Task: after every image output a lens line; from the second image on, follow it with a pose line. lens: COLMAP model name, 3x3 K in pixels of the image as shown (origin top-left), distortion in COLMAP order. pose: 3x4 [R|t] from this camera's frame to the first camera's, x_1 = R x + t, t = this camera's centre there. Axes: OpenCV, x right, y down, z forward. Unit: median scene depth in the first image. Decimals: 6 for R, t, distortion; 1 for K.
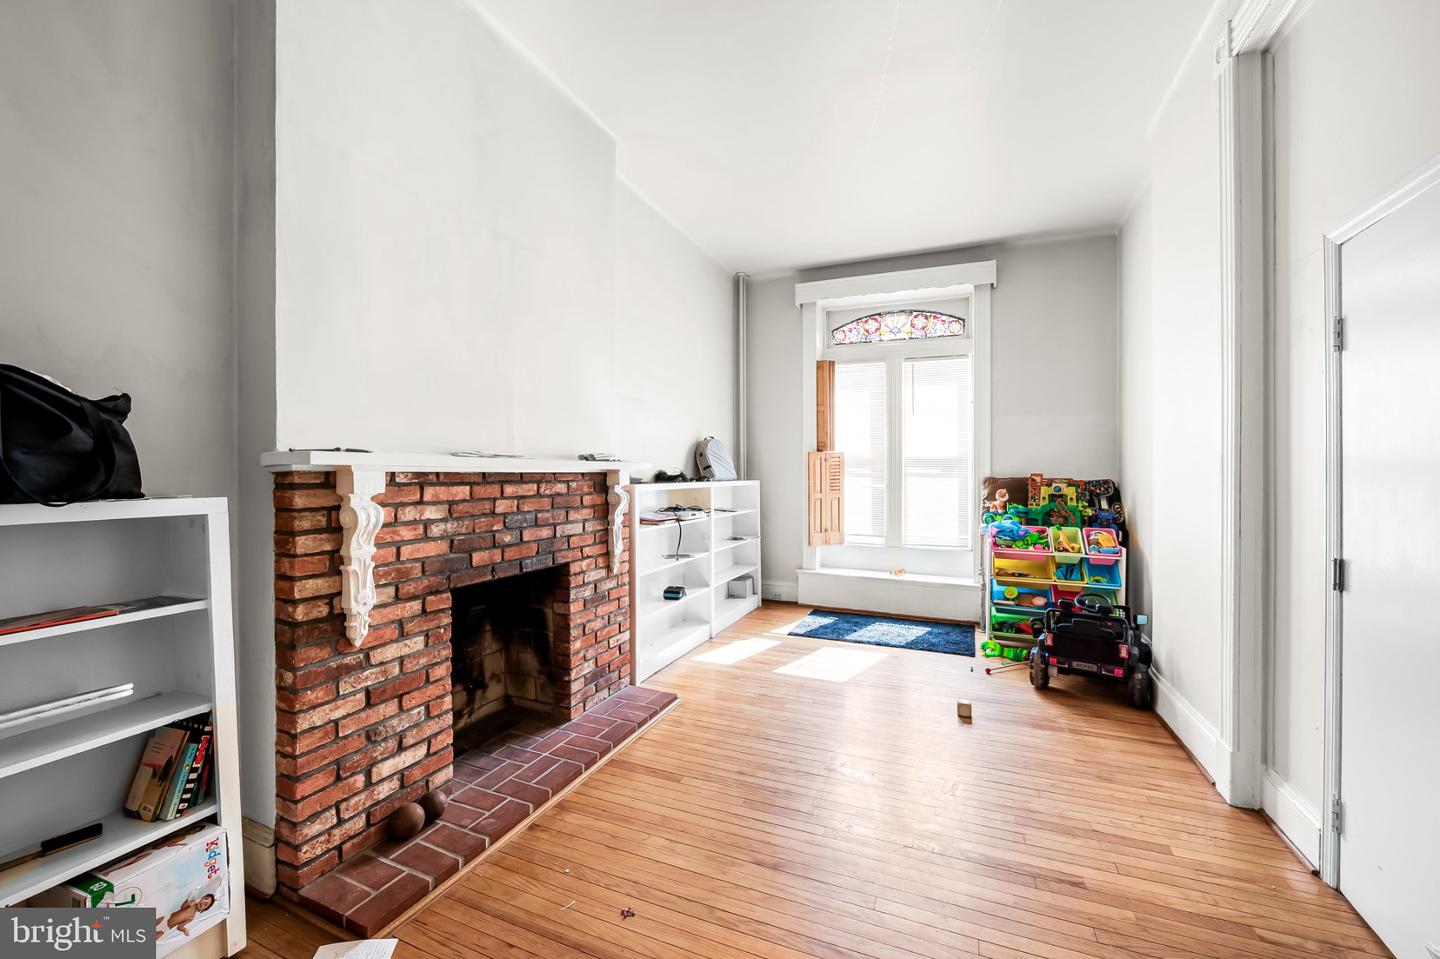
lens RADIAL K [[577.2, 0, 732.0], [0, 577.2, 471.6], [0, 0, 1]] dist [-0.004236, -0.000555]
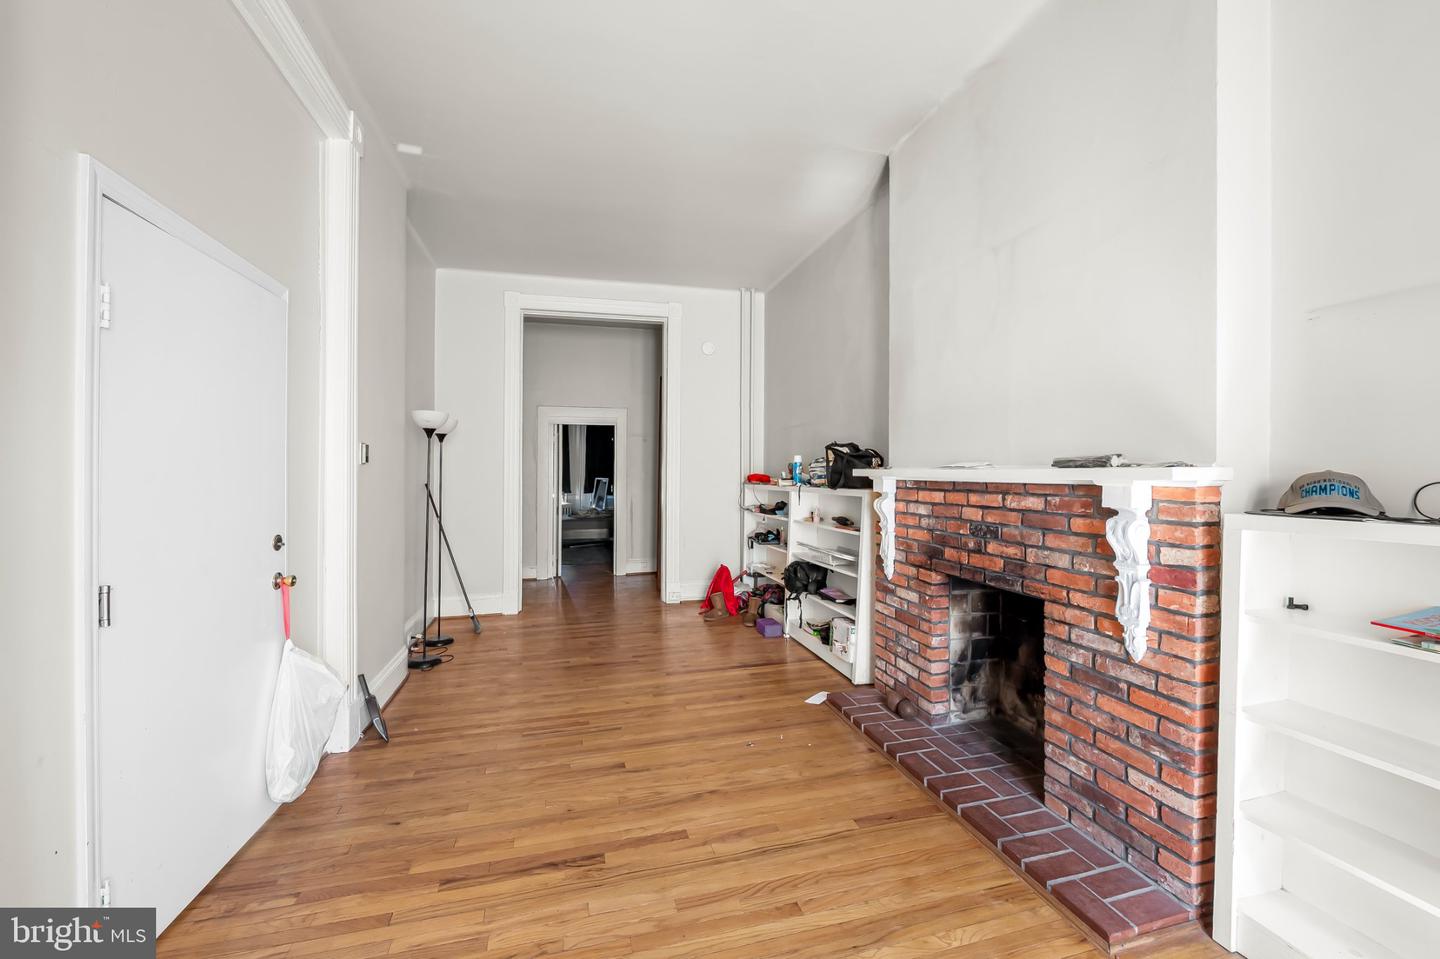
lens RADIAL K [[577.2, 0, 731.8], [0, 577.2, 481.2], [0, 0, 1]] dist [-0.004236, -0.000555]
pose [[-0.784915, 0.002802, -0.619597, 0.608016], [-0.005961, 0.999909, 0.012073, -0.009989], [0.619574, 0.013169, -0.784828, 1.554428]]
